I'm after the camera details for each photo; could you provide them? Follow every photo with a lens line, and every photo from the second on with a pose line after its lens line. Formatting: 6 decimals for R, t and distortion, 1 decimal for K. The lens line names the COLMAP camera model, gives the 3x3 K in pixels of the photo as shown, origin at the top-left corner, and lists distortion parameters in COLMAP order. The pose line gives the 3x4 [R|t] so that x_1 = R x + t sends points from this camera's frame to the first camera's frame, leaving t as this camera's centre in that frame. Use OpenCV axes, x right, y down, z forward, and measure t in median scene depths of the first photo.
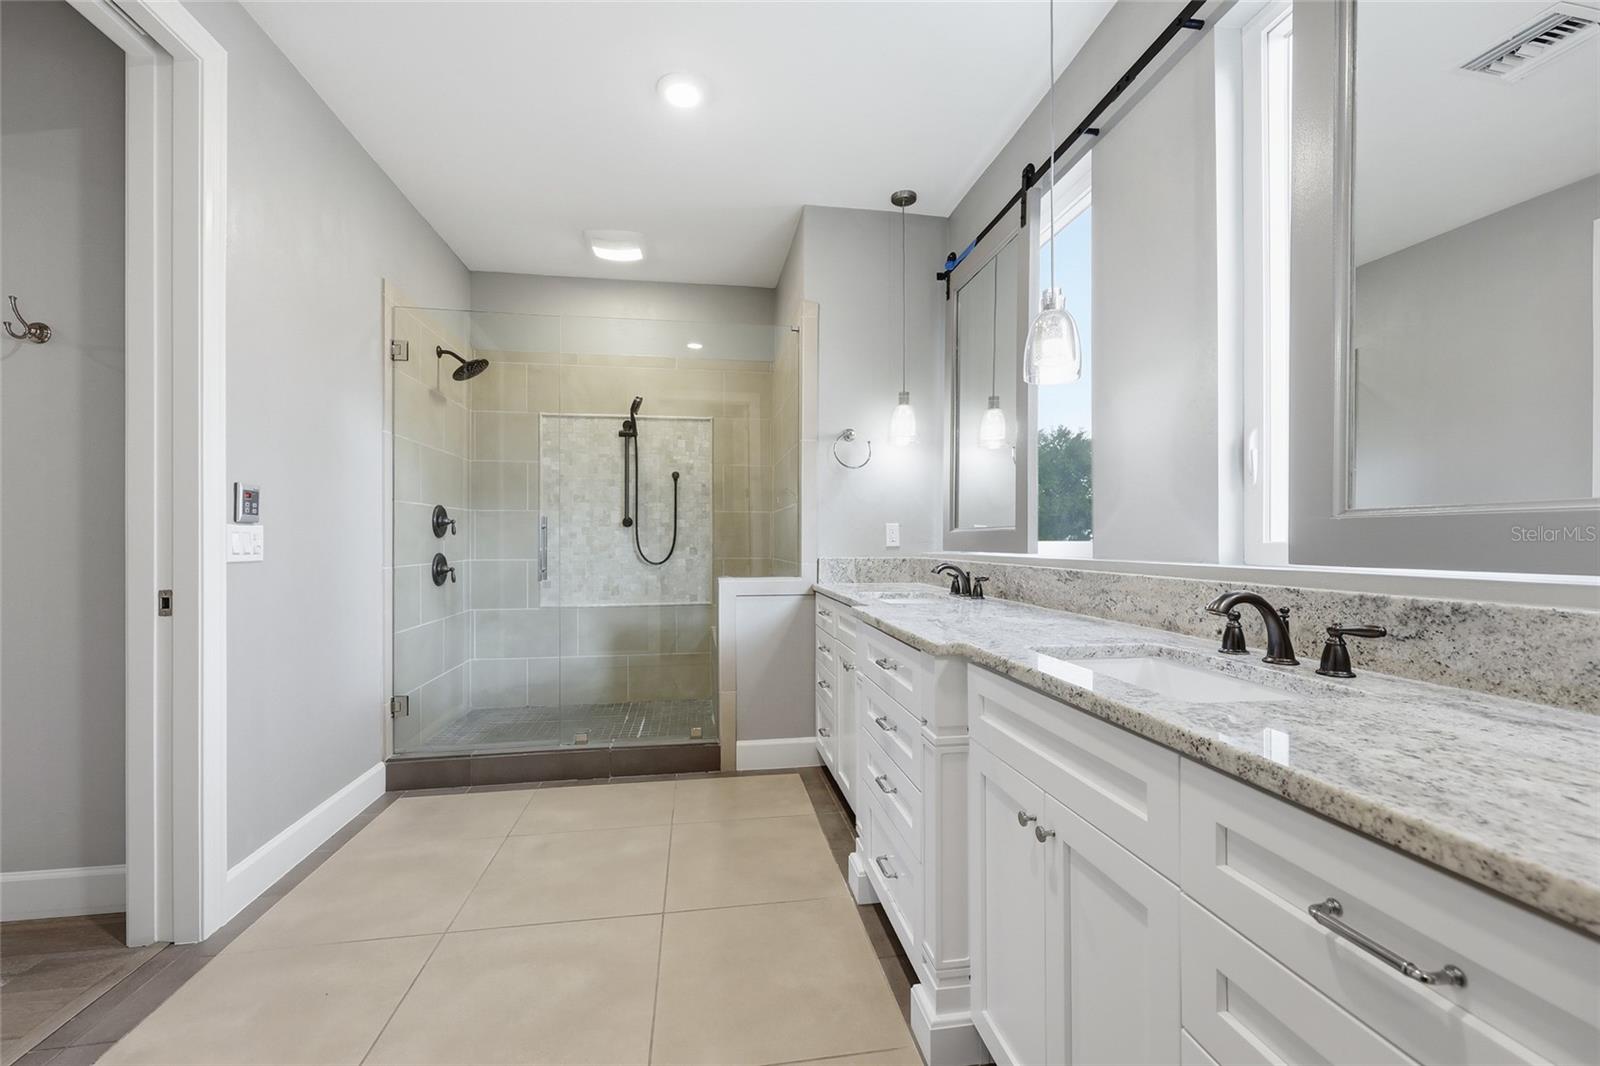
lens RADIAL K [[654.8, 0, 801.2], [0, 654.8, 527.9], [0, 0, 1]] dist [0.000034, 0.000058]
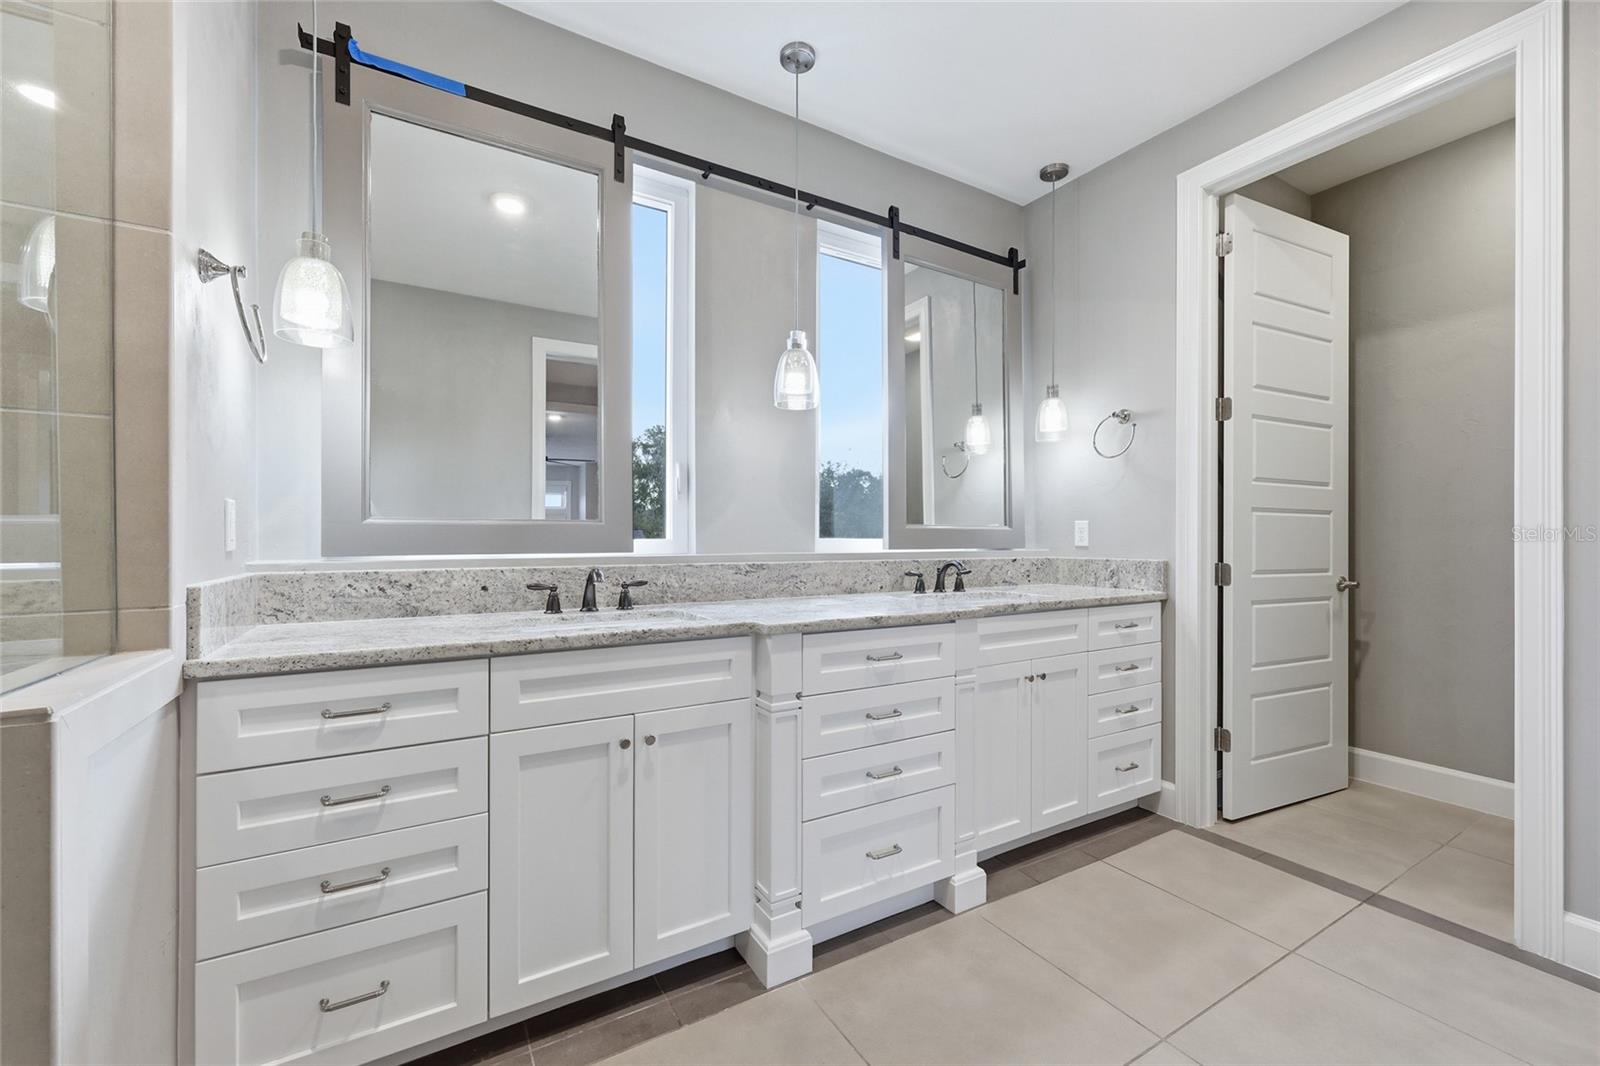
lens RADIAL K [[654.8, 0, 801.2], [0, 654.8, 527.9], [0, 0, 1]] dist [0.000034, 0.000058]
pose [[-0.374452, 0.008132, 0.927211, -0.800795], [-0.020832, 0.999635, -0.017180, 0.021812], [-0.927012, -0.025749, -0.374146, 1.537132]]
